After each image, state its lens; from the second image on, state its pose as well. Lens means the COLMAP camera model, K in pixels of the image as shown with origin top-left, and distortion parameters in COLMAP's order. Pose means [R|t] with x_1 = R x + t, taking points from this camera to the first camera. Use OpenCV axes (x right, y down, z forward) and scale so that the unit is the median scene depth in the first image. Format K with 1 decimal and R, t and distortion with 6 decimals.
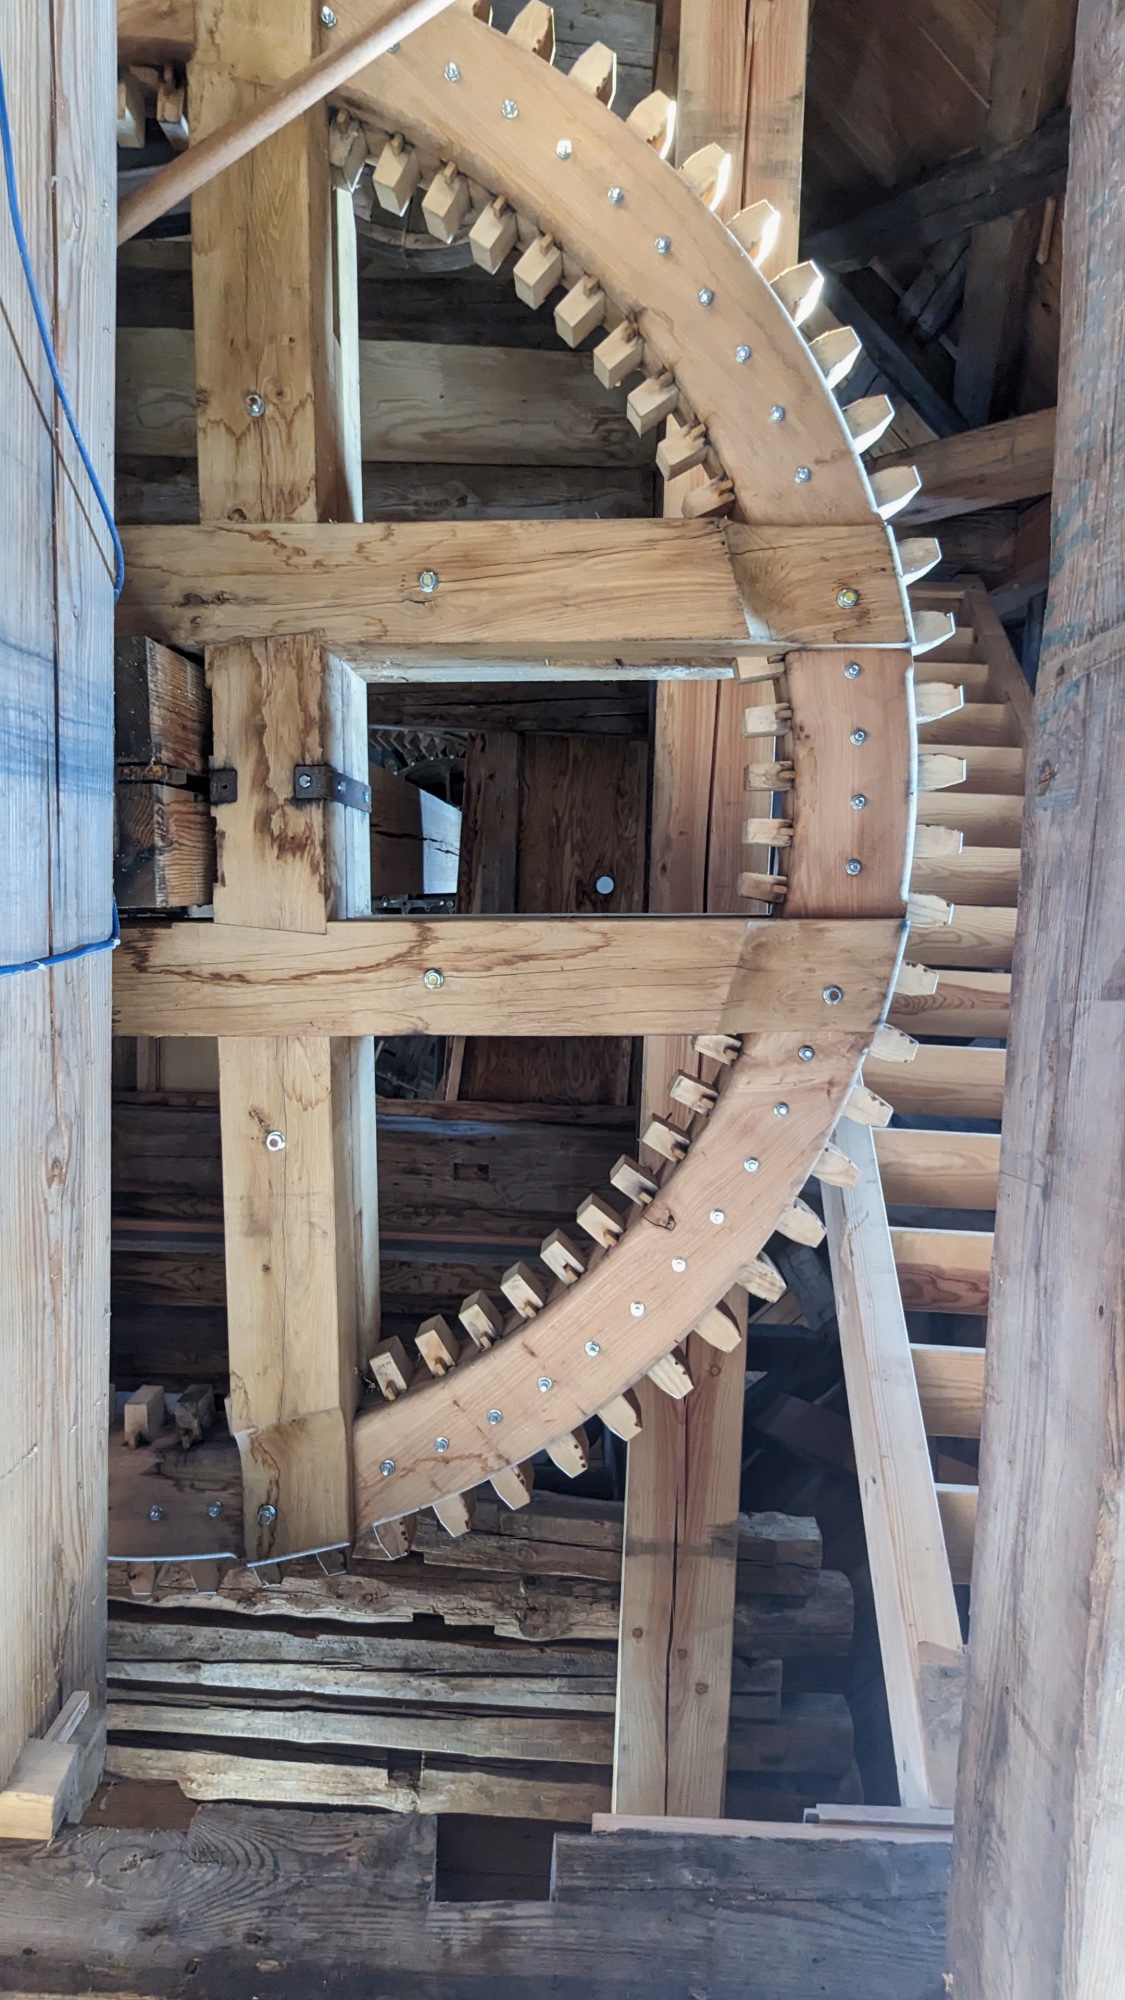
lens RADIAL K [[1211.8, 0, 568.8], [0, 1211.8, 1003.0], [0, 0, 1]] dist [-0.015630, -0.000716]
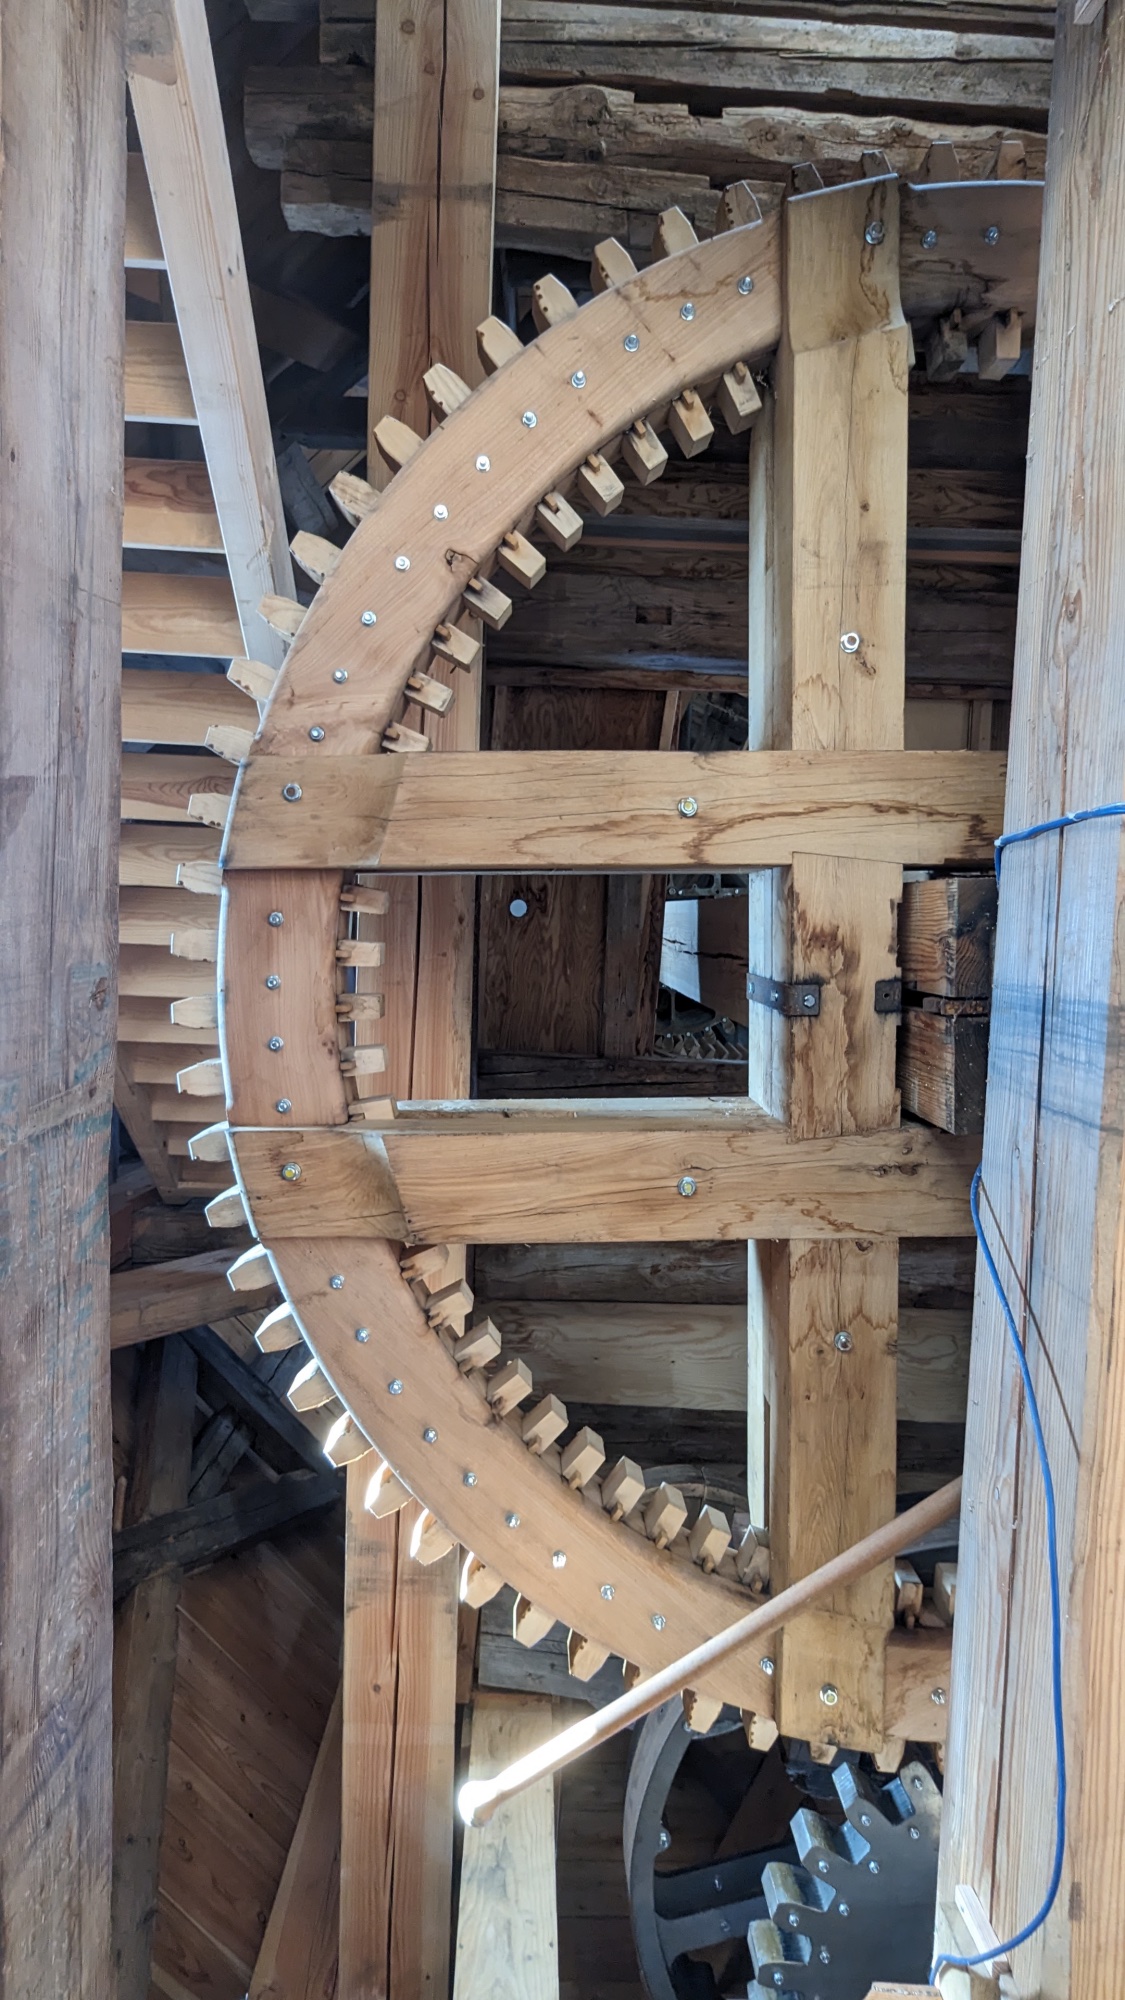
lens RADIAL K [[1211.8, 0, 556.4], [0, 1211.8, 998.4], [0, 0, 1]] dist [-0.015630, -0.000716]
pose [[-0.999997, 0.001205, -0.002072, 0.000431], [-0.000849, -0.986455, -0.164031, -0.010555], [-0.002242, -0.164029, 0.986453, -0.021493]]
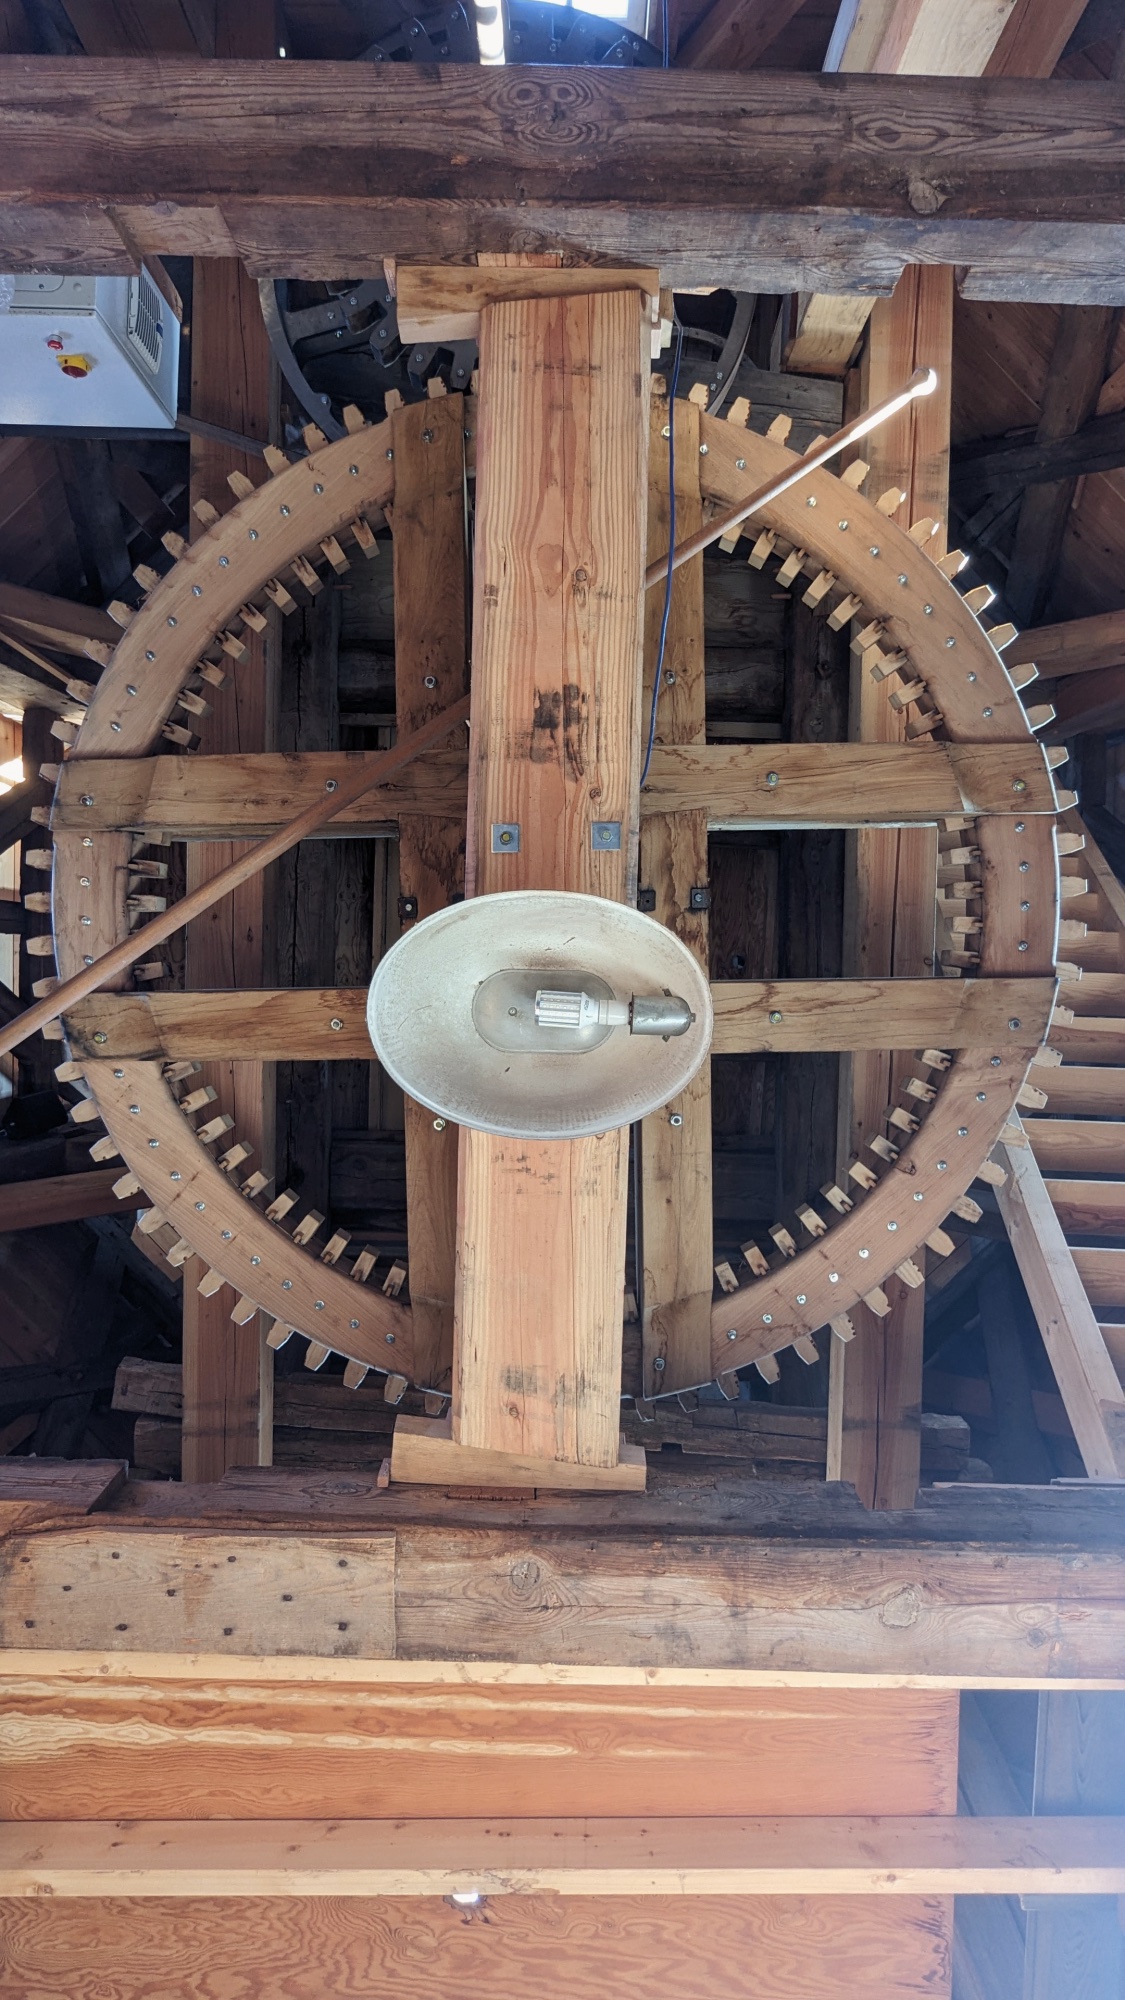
lens RADIAL K [[1211.8, 0, 562.9], [0, 1211.8, 1003.1], [0, 0, 1]] dist [-0.015630, -0.000716]
pose [[0.999717, -0.012886, 0.019992, -0.417573], [0.014154, 0.997807, -0.064657, 0.060936], [-0.019115, 0.064922, 0.997707, -0.606902]]
